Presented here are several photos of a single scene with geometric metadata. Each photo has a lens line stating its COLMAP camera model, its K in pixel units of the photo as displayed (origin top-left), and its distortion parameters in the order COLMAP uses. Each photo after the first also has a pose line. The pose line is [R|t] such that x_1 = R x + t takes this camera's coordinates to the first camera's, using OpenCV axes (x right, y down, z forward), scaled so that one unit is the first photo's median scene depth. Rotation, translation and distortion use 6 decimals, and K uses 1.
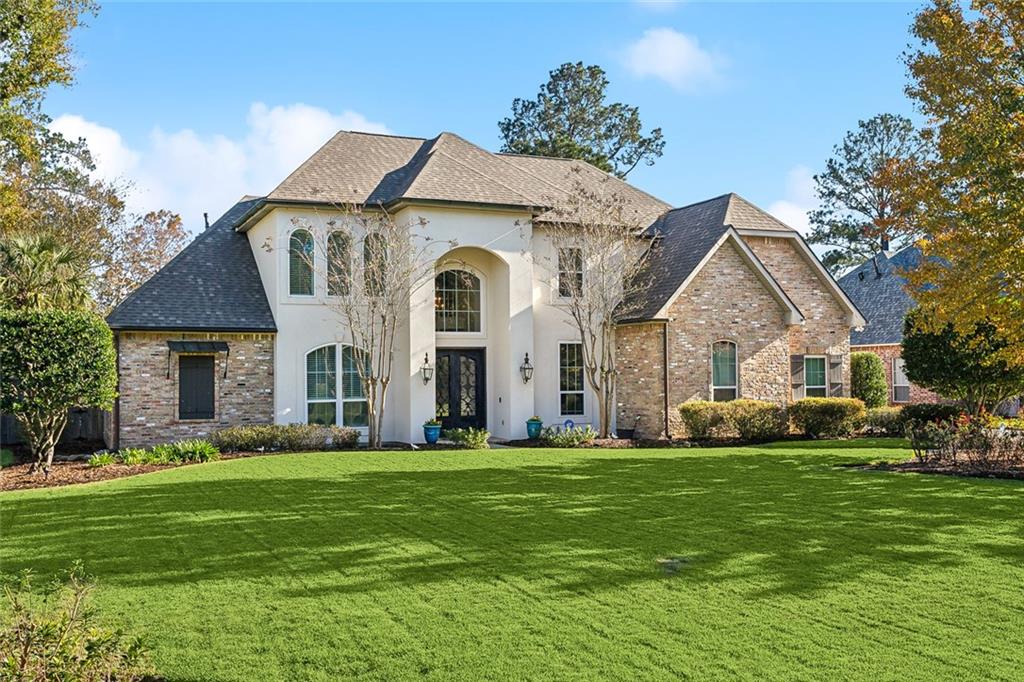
lens RADIAL K [[1005.2, 0, 508.9], [0, 1005.2, 332.4], [0, 0, 1]] dist [0.002737, 0.000000]
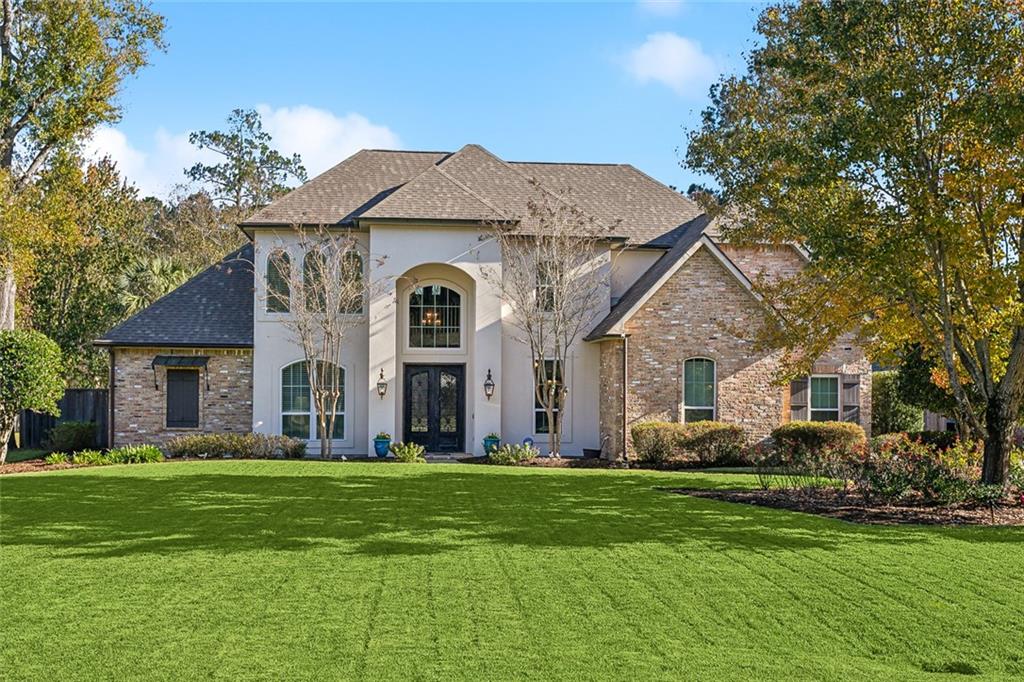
lens RADIAL K [[1144.4, 0, 511.6], [0, 1144.4, 348.0], [0, 0, 1]] dist [-0.009982, 0.000000]
pose [[0.950398, 0.001599, -0.311032, 0.382299], [-0.001304, 0.999998, 0.001158, -0.001811], [0.311034, -0.000695, 0.950399, -0.062148]]
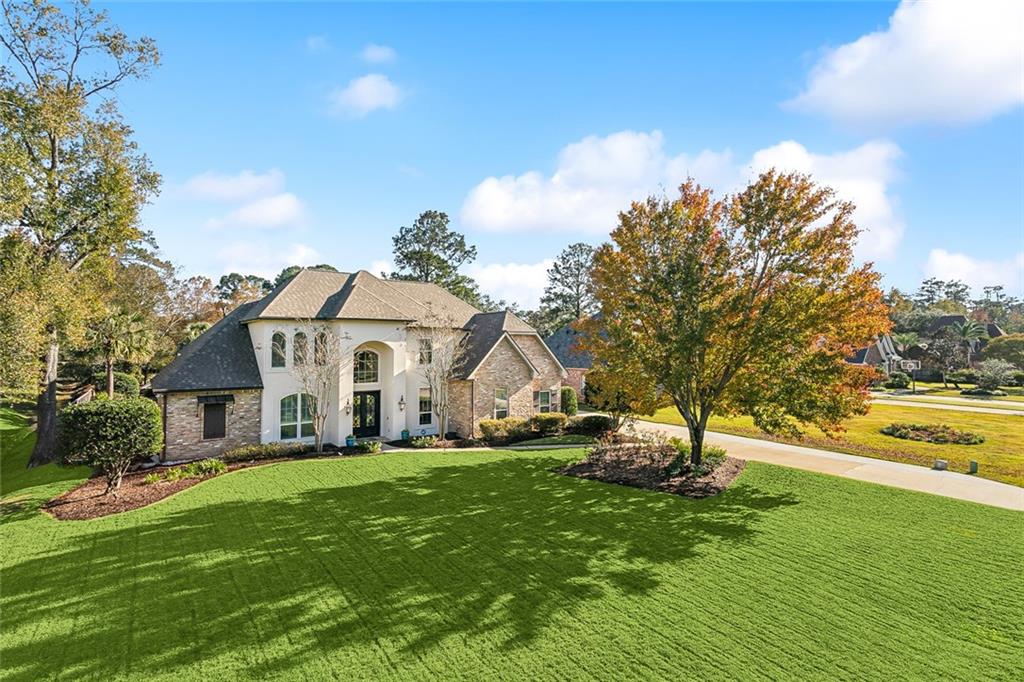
lens RADIAL K [[501.9, 0, 508.4], [0, 501.9, 326.1], [0, 0, 1]] dist [-0.002514, 0.002730]
pose [[0.976066, 0.020694, 0.216486, 0.005428], [-0.022088, 0.999748, 0.004020, -0.120605], [-0.216348, -0.008706, 0.976277, 0.007360]]
